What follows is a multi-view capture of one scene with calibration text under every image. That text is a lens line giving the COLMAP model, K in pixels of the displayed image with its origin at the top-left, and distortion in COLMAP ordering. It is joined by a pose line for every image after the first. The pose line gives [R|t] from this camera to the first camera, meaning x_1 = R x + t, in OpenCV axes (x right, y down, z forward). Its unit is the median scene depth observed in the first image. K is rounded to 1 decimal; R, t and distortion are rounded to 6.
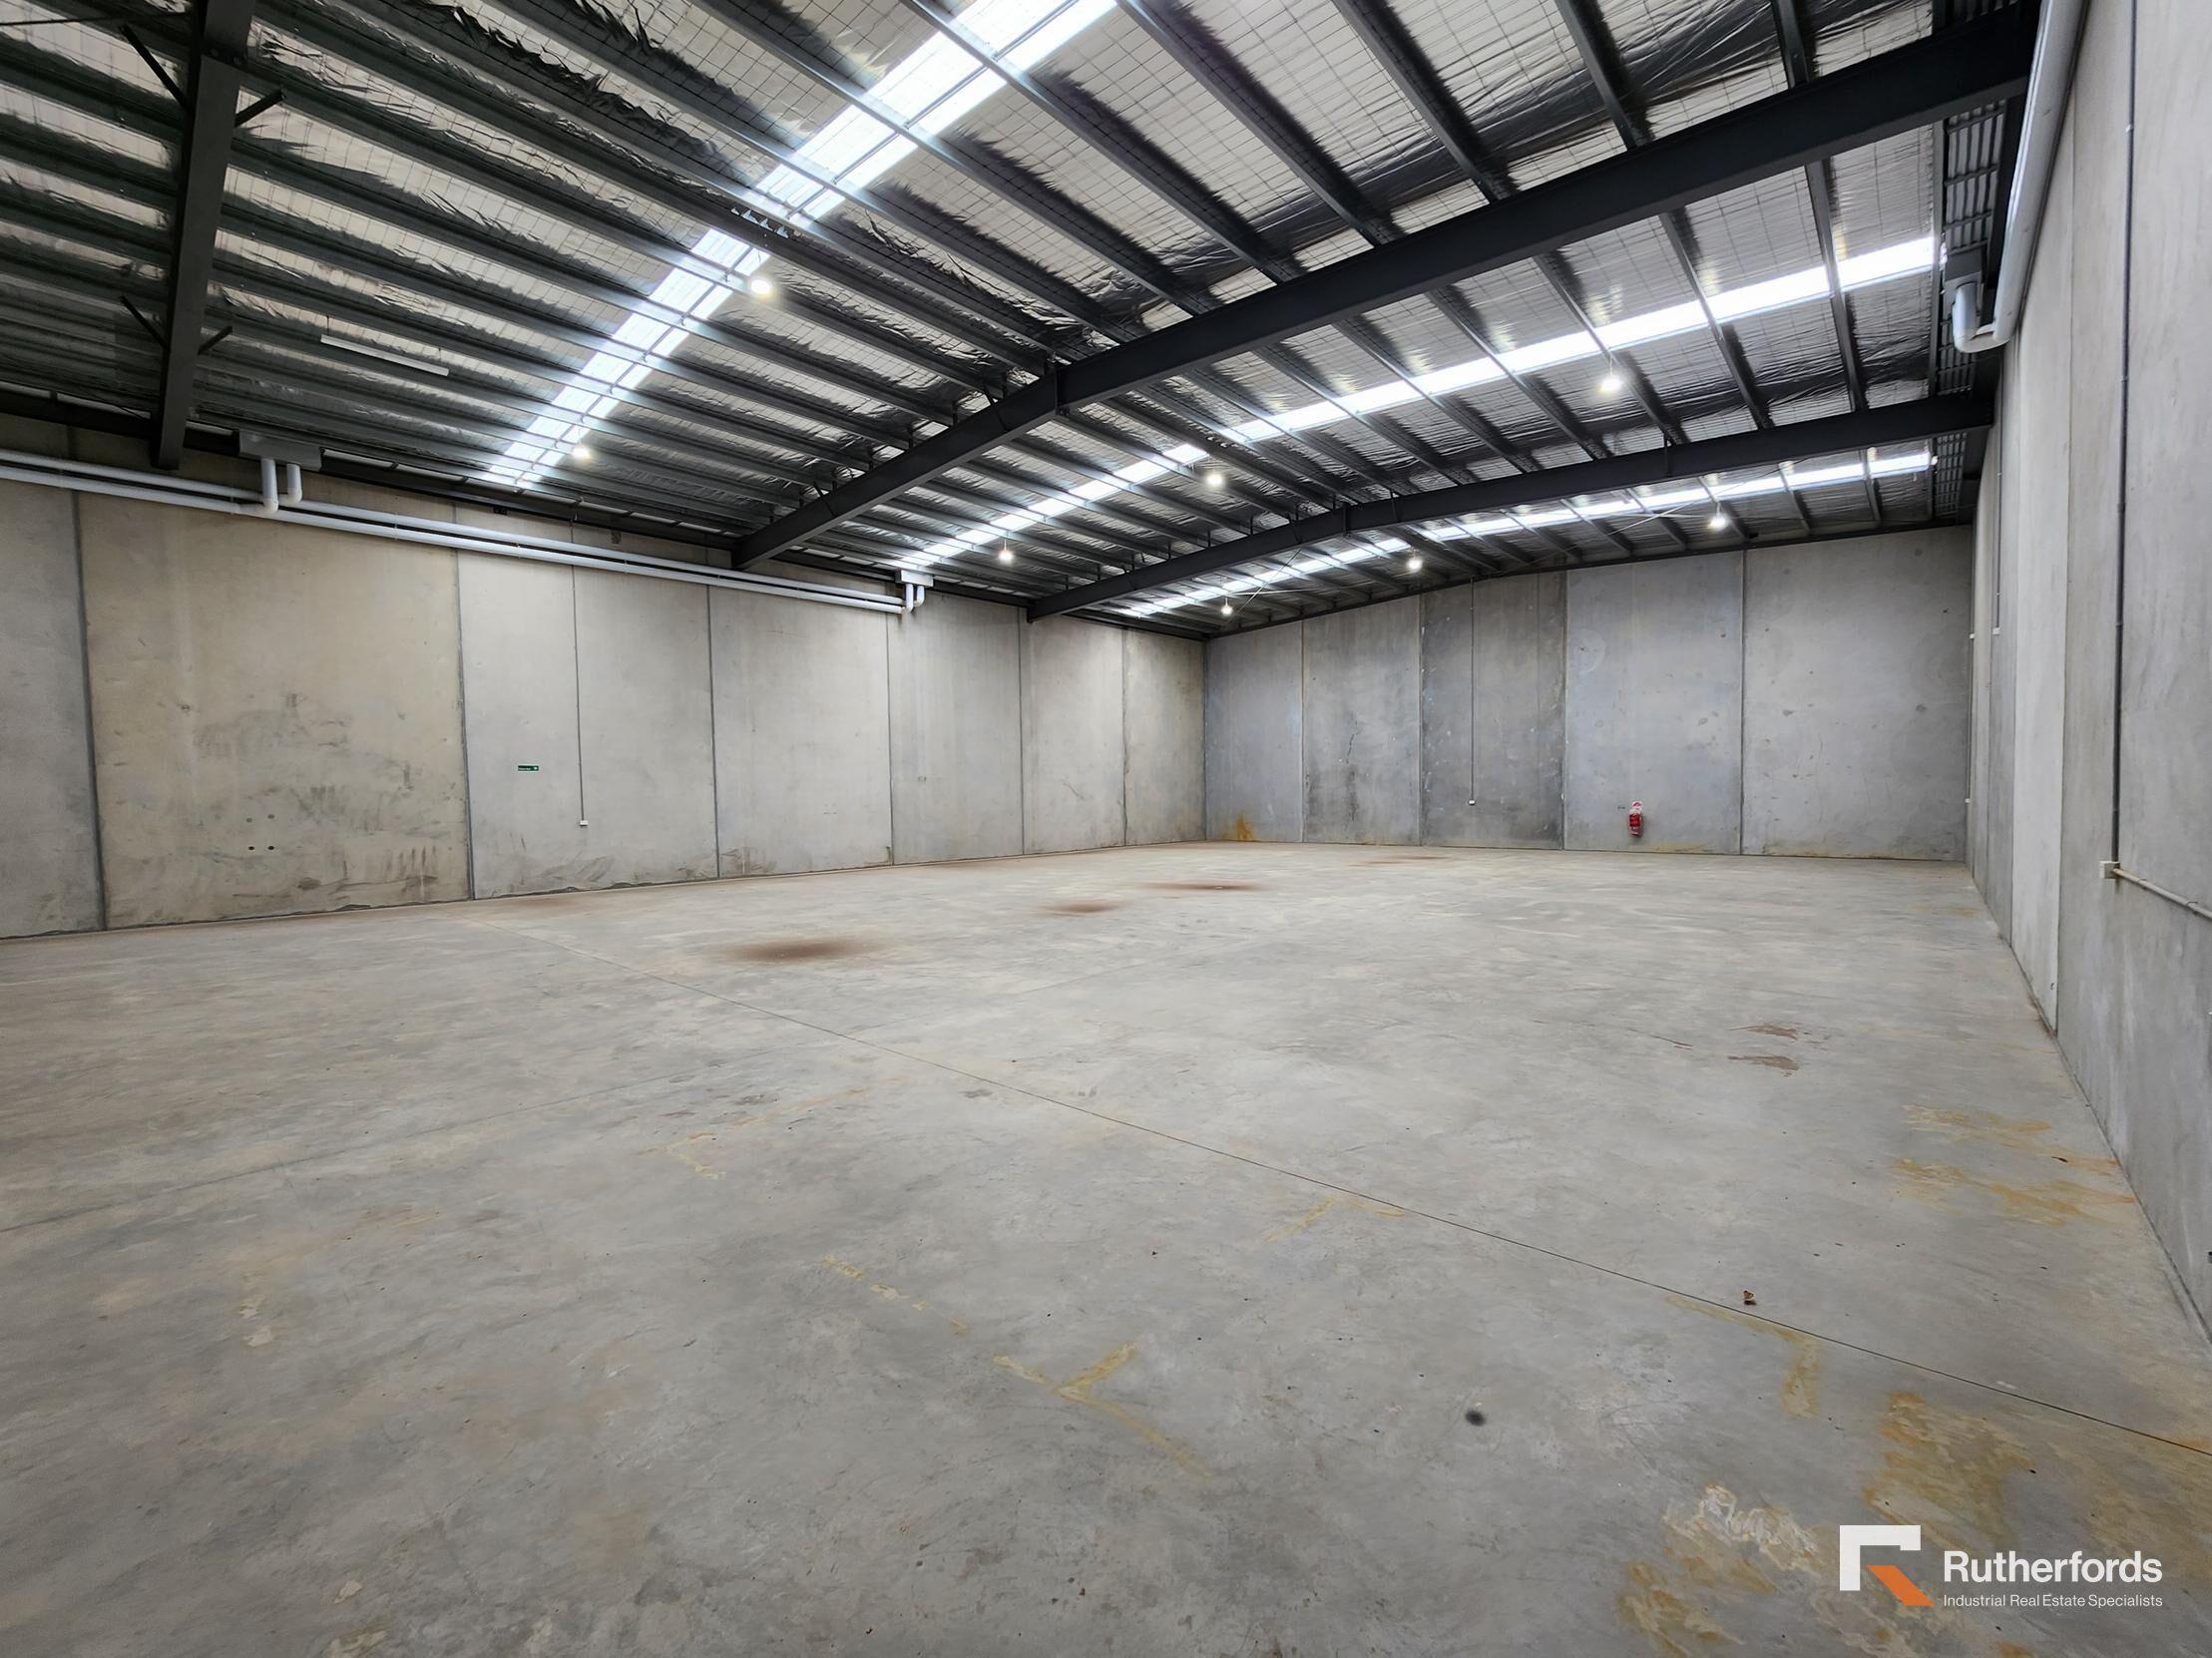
lens RADIAL K [[912.1, 0, 1097.7], [0, 912.1, 781.8], [0, 0, 1]] dist [-0.002758, 0.000071]
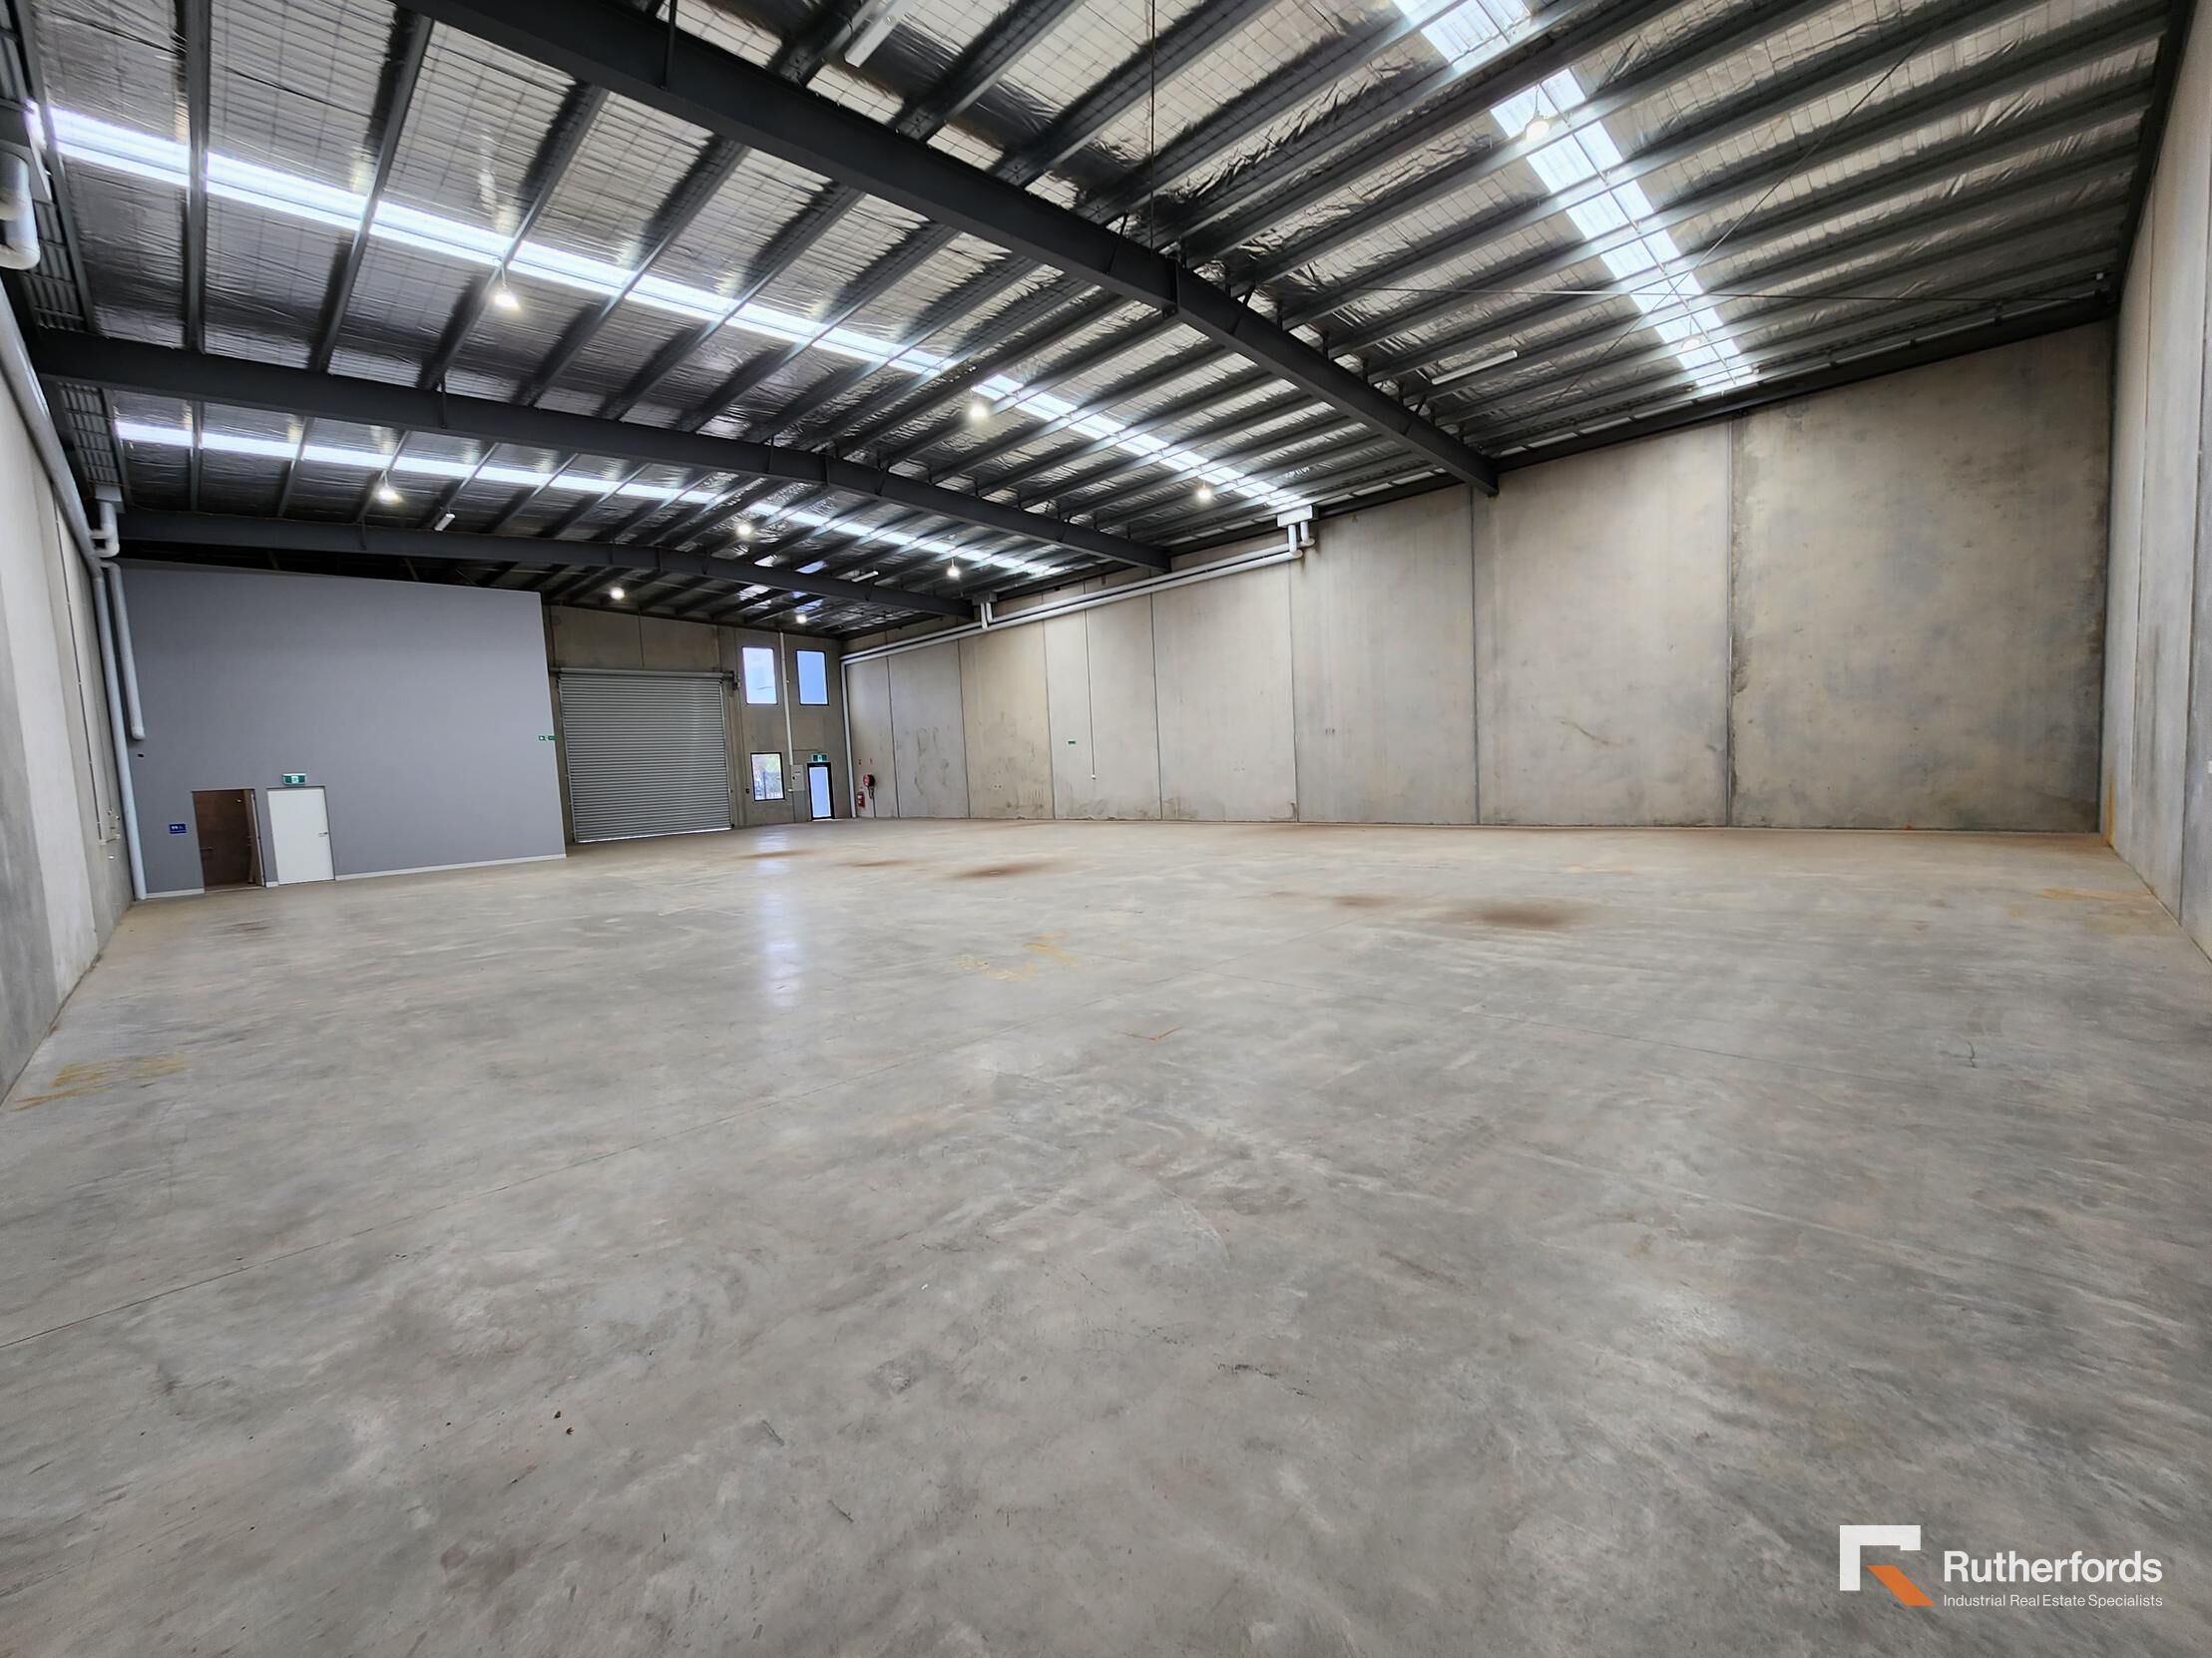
lens RADIAL K [[912.1, 0, 1115.3], [0, 912.1, 830.6], [0, 0, 1]] dist [-0.002758, 0.000071]
pose [[-0.030432, 0.092515, -0.995246, 0.656159], [0.065727, 0.993737, 0.090365, -0.000928], [0.997373, -0.062664, -0.036322, 0.720450]]
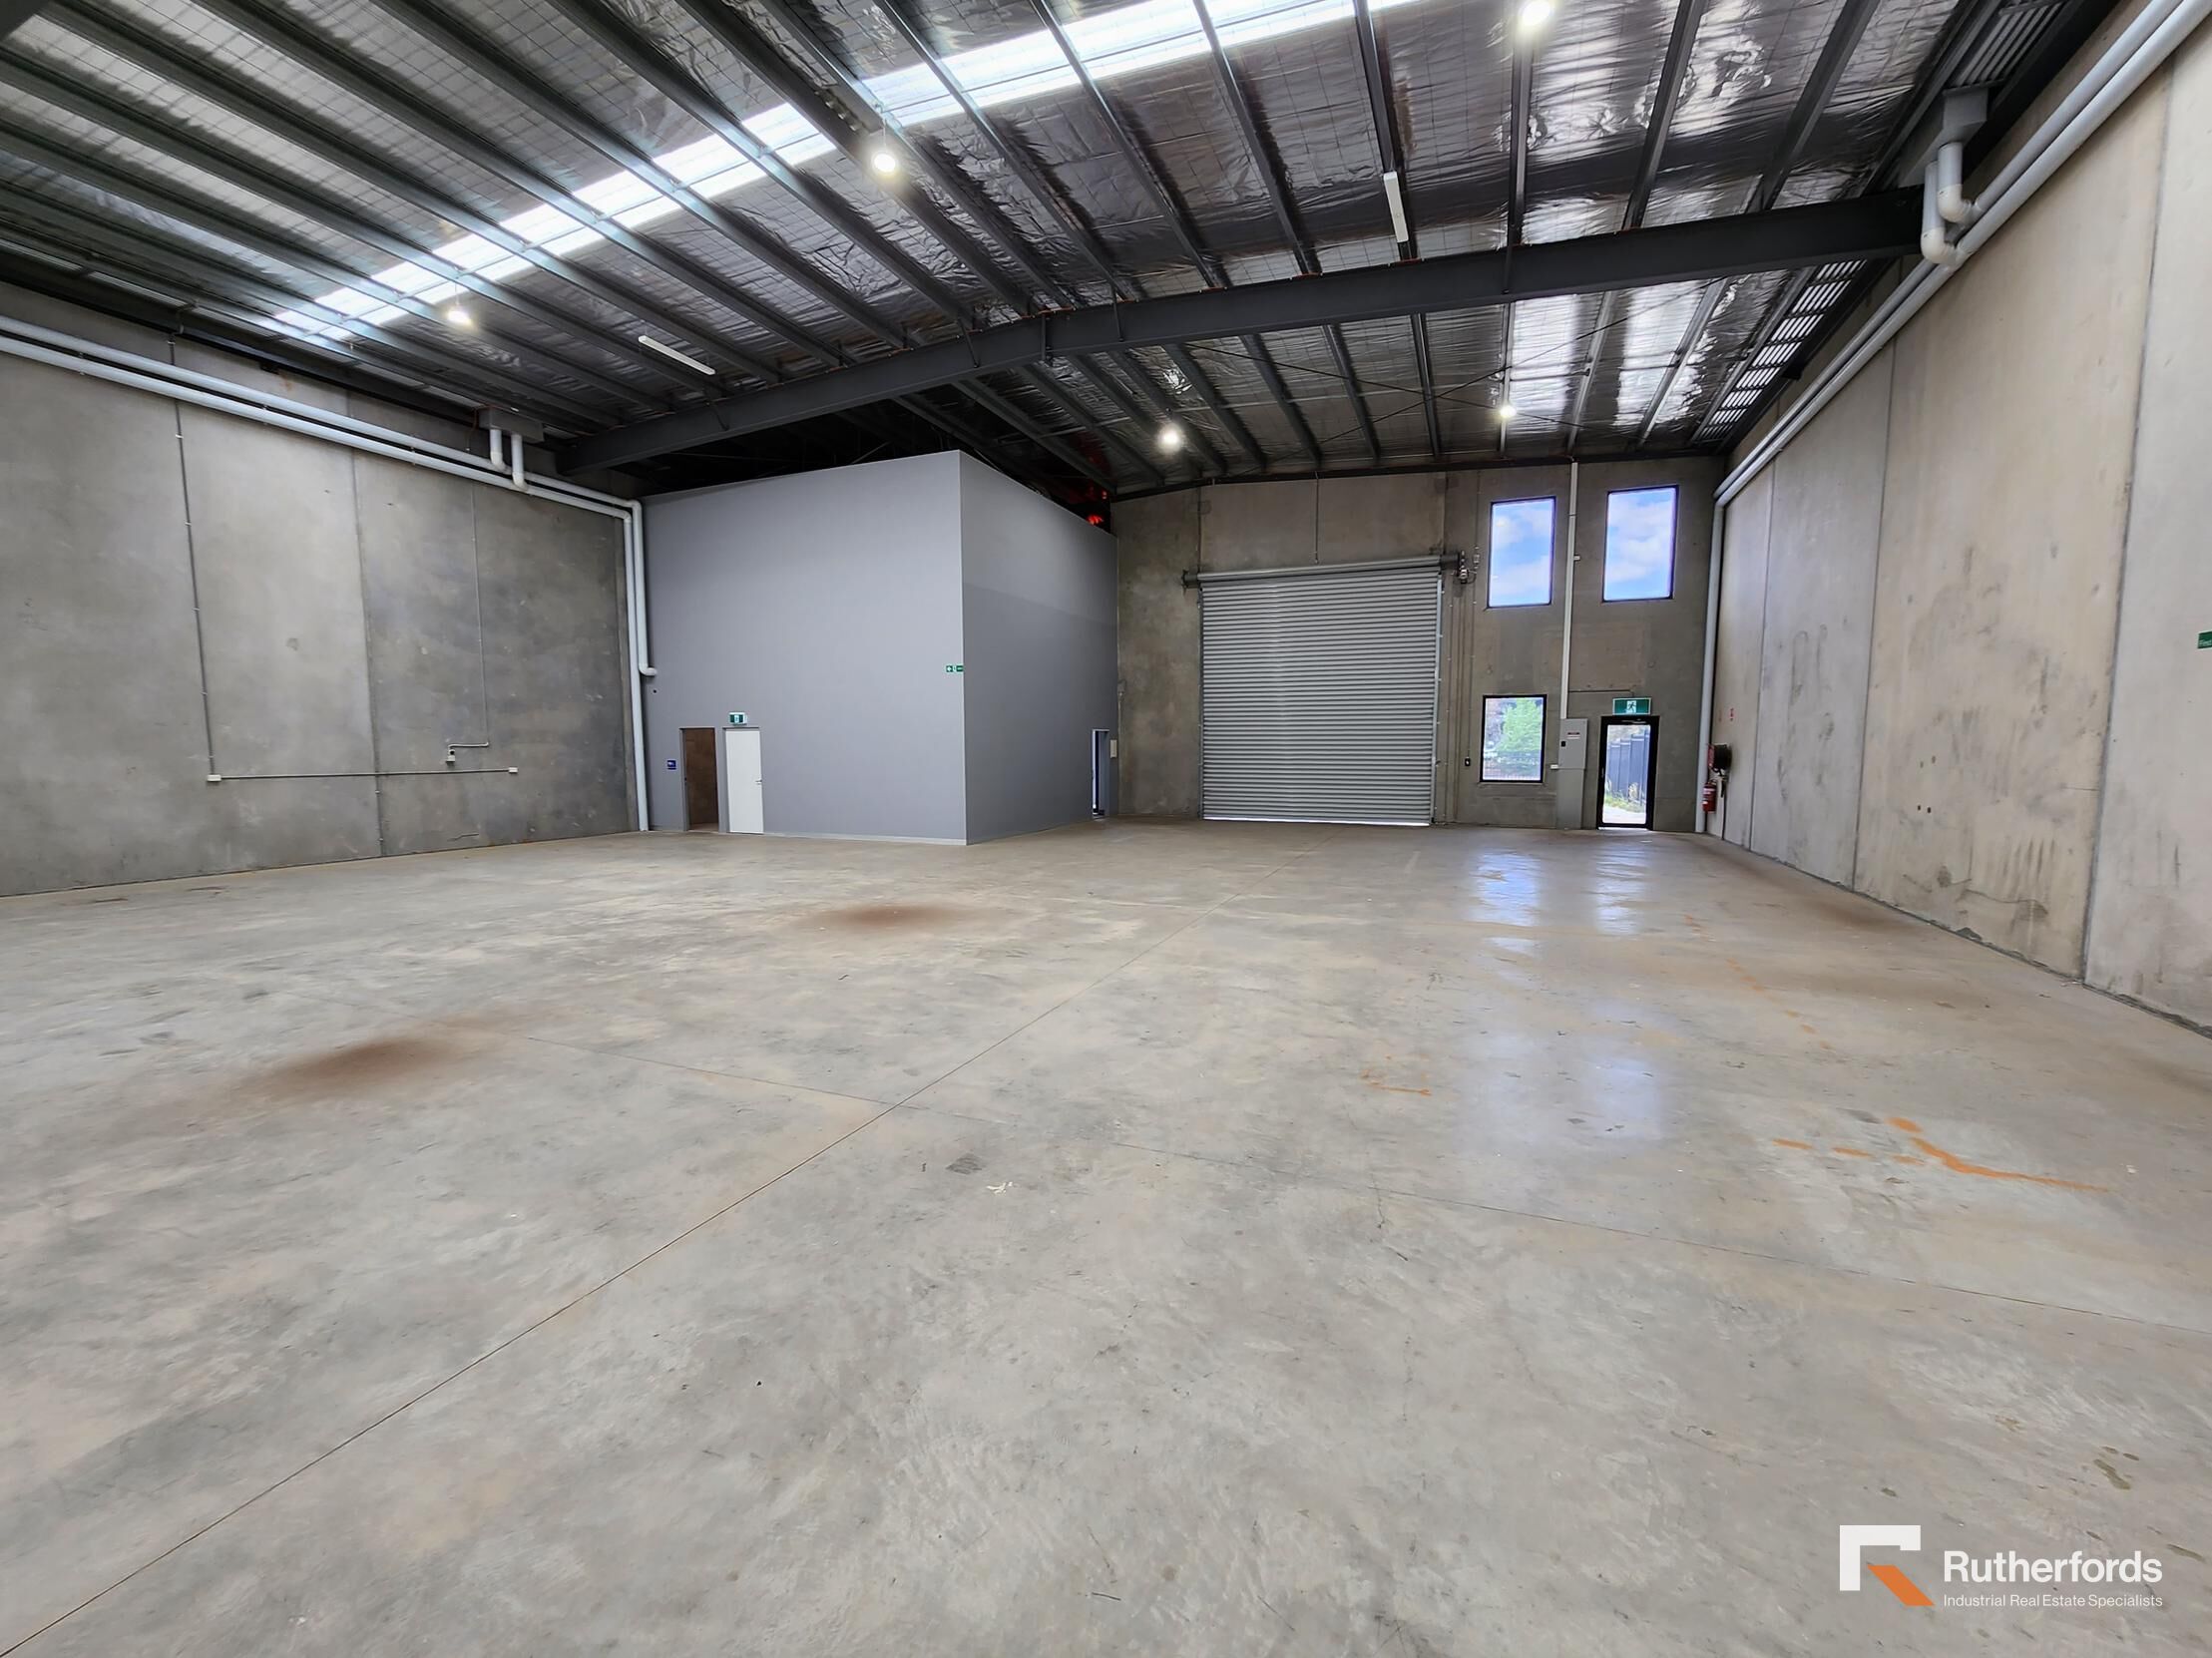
lens RADIAL K [[912.1, 0, 1099.7], [0, 912.1, 823.0], [0, 0, 1]] dist [-0.002758, 0.000071]
pose [[-0.940604, 0.046547, -0.336301, -0.089977], [0.021549, 0.996745, 0.077687, 0.010502], [0.338822, 0.065826, -0.938545, 0.748202]]
